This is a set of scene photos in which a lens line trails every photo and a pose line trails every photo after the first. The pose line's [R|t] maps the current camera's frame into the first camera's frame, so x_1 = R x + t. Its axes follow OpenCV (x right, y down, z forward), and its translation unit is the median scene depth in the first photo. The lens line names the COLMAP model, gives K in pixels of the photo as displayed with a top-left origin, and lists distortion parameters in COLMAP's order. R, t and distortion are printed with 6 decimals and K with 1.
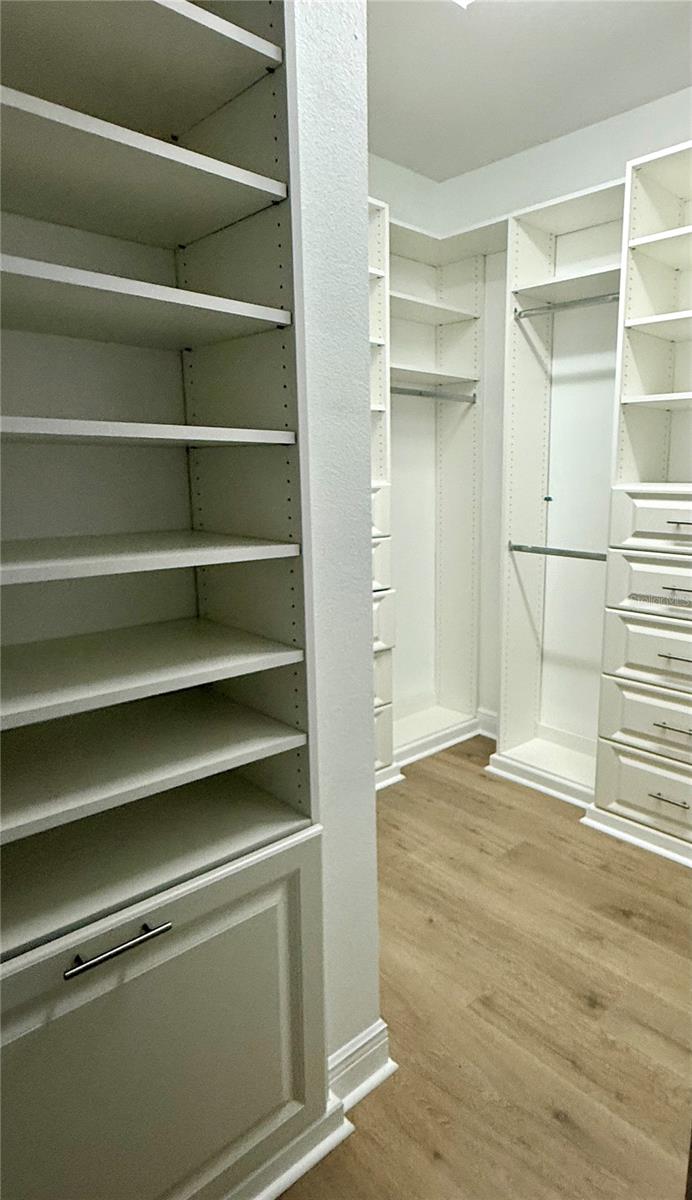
lens RADIAL K [[688.4, 0, 448.3], [0, 688.4, 607.6], [0, 0, 1]] dist [-0.004235, 0.002016]
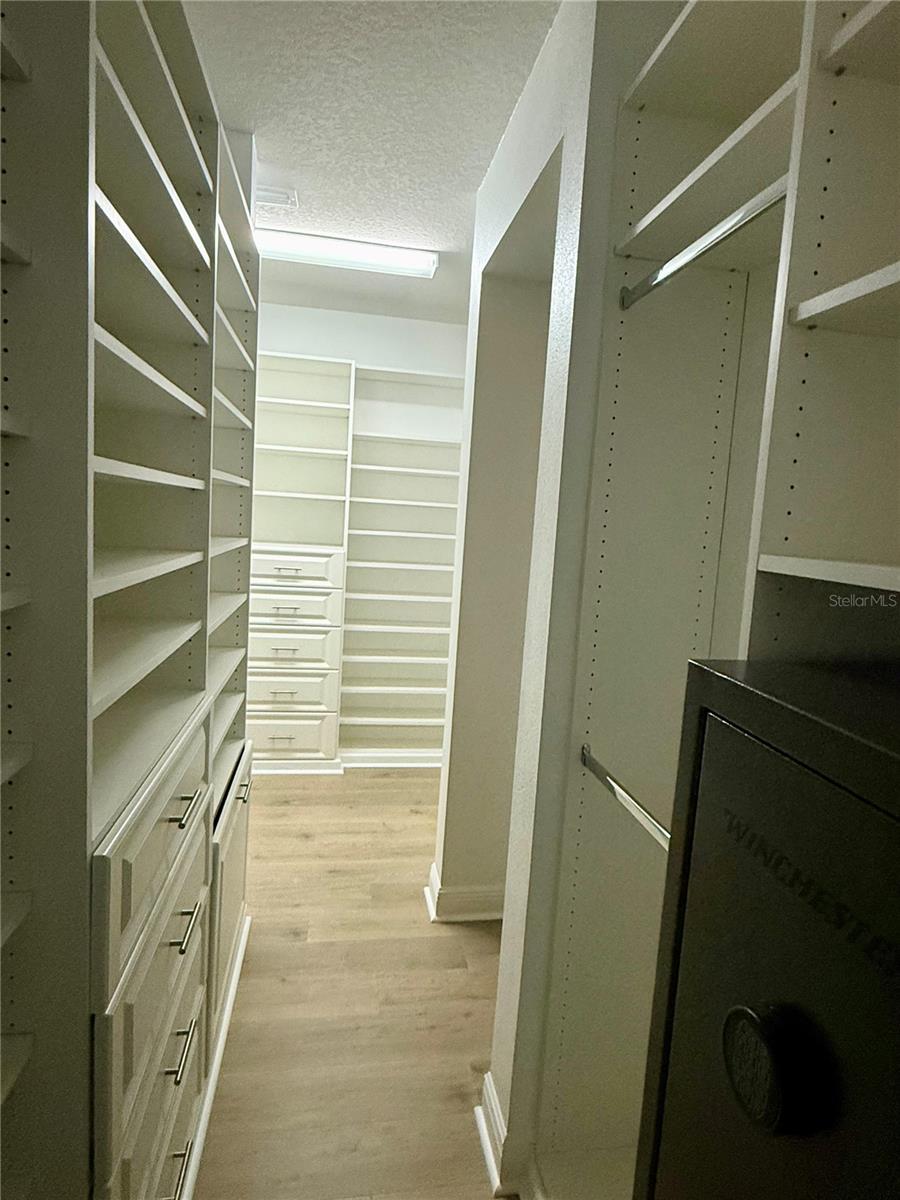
lens RADIAL K [[684.7, 0, 451.2], [0, 684.7, 600.3], [0, 0, 1]] dist [0.002961, 0.000051]
pose [[0.611096, -0.061956, 0.789128, -0.618062], [0.091253, 0.995799, 0.007516, -0.016305], [-0.786279, 0.067417, 0.614183, -0.296779]]
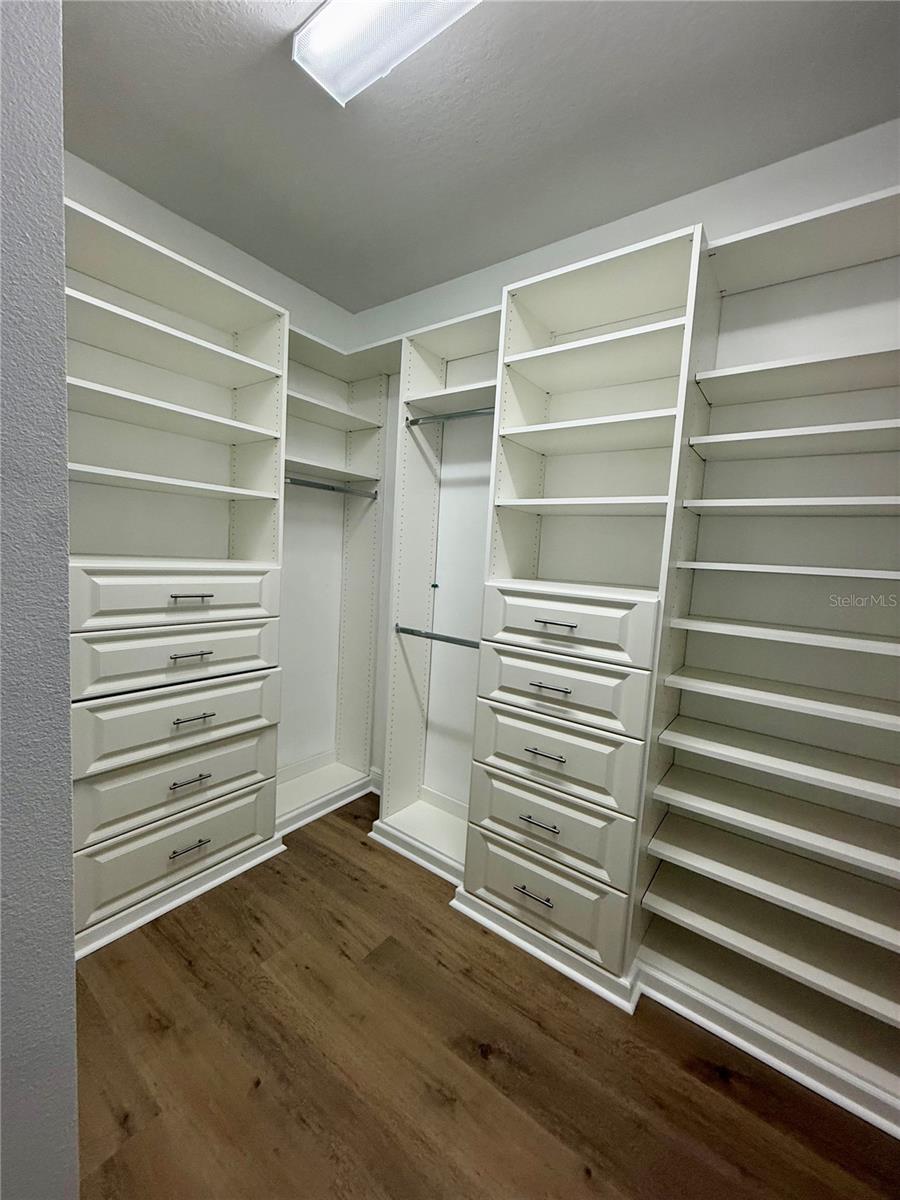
lens RADIAL K [[483.6, 0, 448.2], [0, 483.6, 599.1], [0, 0, 1]] dist [-0.000565, 0.000292]
pose [[0.992482, 0.042938, 0.114614, 0.088362], [-0.031722, 0.994685, -0.097955, -0.068383], [-0.118210, 0.093582, 0.988569, 0.249461]]
